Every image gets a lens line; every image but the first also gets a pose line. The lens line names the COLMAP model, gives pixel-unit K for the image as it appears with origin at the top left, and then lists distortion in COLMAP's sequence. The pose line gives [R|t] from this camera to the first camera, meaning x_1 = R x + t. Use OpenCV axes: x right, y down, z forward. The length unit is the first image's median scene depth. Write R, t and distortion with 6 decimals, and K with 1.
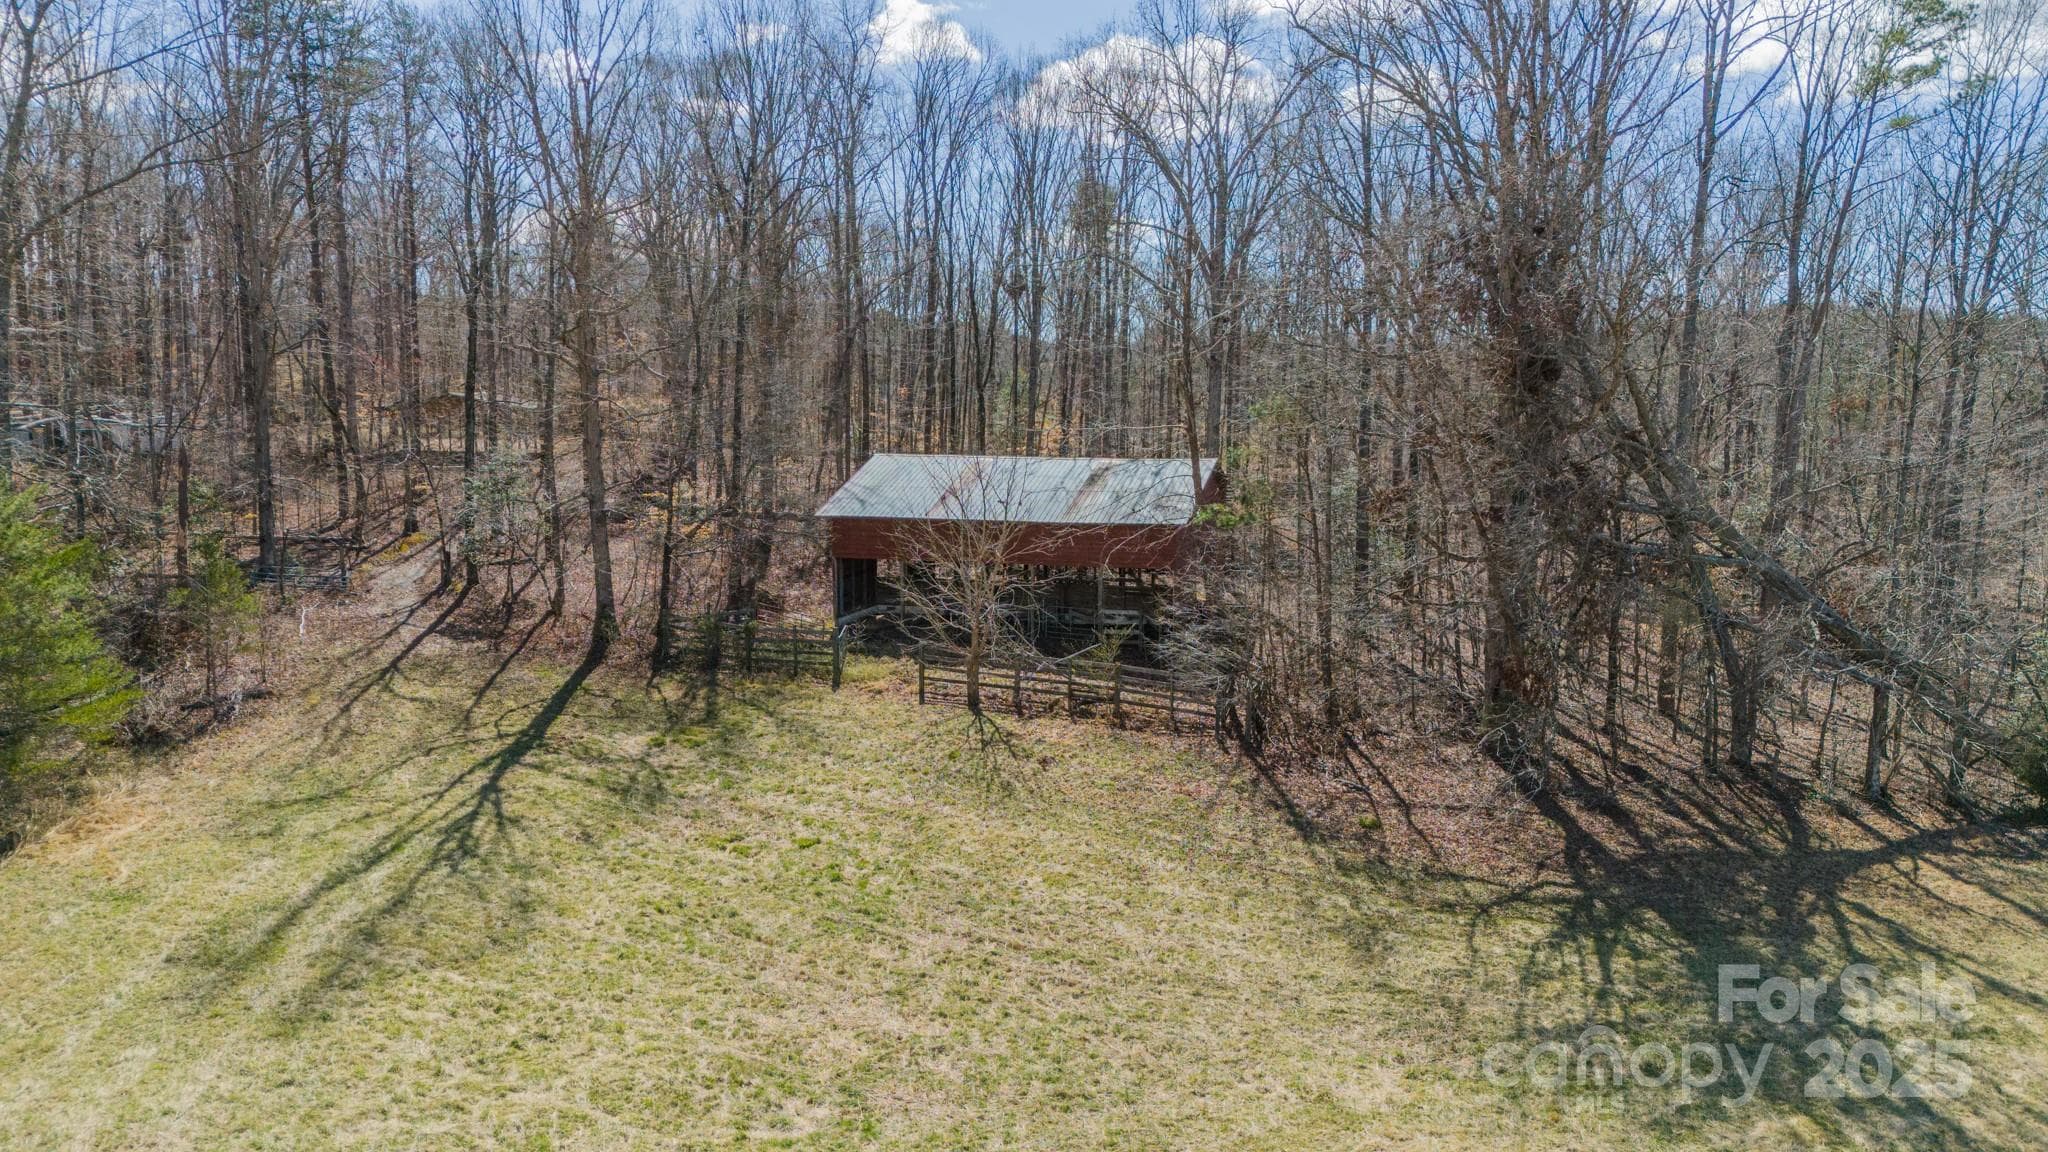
lens RADIAL K [[1330.4, 0, 1024.3], [0, 1330.4, 559.0], [0, 0, 1]] dist [0.084551, -0.179531]
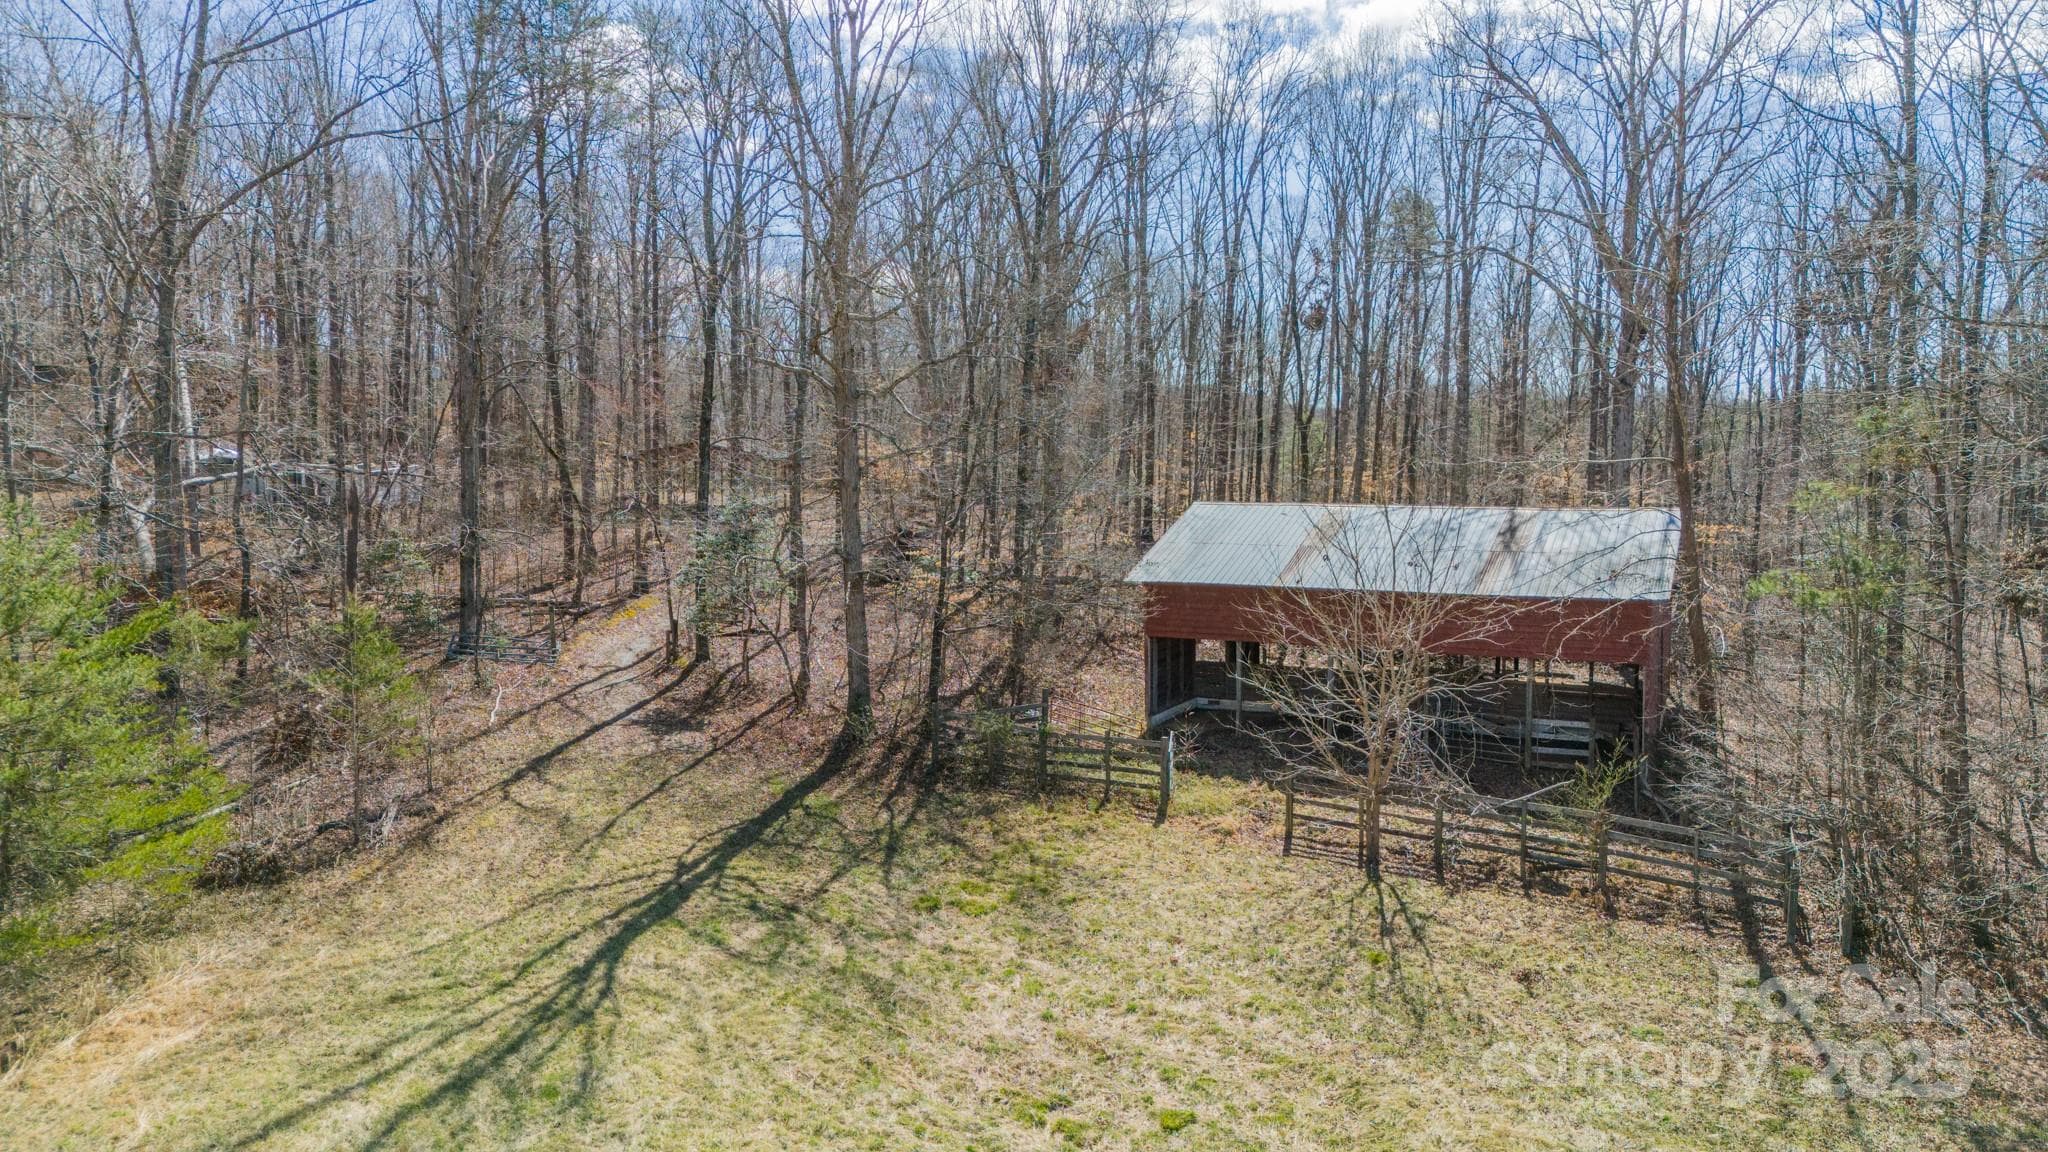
lens RADIAL K [[1330.4, 0, 1024.3], [0, 1330.4, 559.0], [0, 0, 1]] dist [0.084551, -0.179531]
pose [[0.984705, 0.008718, -0.174009, -0.092143], [-0.017113, 0.998757, -0.046804, -0.009861], [0.173385, 0.049066, 0.983631, 0.274876]]
